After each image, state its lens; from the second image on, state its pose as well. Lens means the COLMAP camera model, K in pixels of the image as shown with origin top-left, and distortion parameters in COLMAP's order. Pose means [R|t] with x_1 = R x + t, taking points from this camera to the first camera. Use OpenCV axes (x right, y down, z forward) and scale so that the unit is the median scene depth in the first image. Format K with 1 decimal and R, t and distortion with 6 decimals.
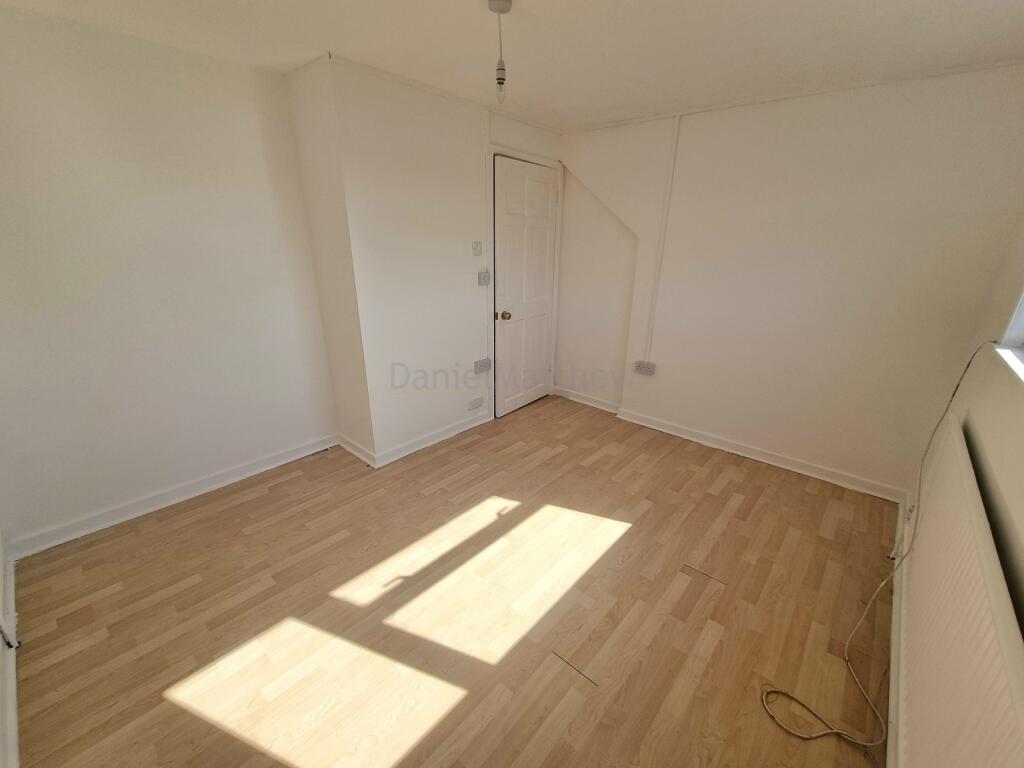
lens RADIAL K [[422.6, 0, 516.9], [0, 422.6, 394.1], [0, 0, 1]] dist [-0.000003, 0.000459]
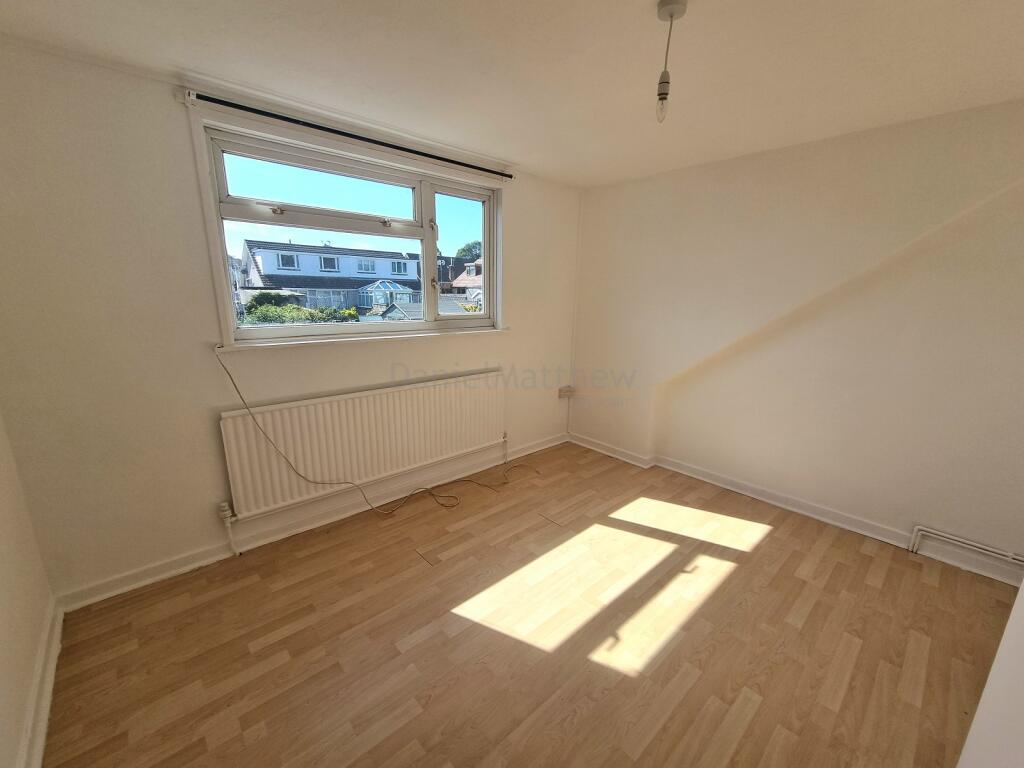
lens RADIAL K [[422.6, 0, 516.9], [0, 422.6, 394.1], [0, 0, 1]] dist [-0.000003, 0.000459]
pose [[-0.993923, -0.061468, 0.091313, 0.109487], [0.000370, 0.827689, 0.561188, -0.584205], [-0.110073, 0.557811, -0.822636, 1.652234]]
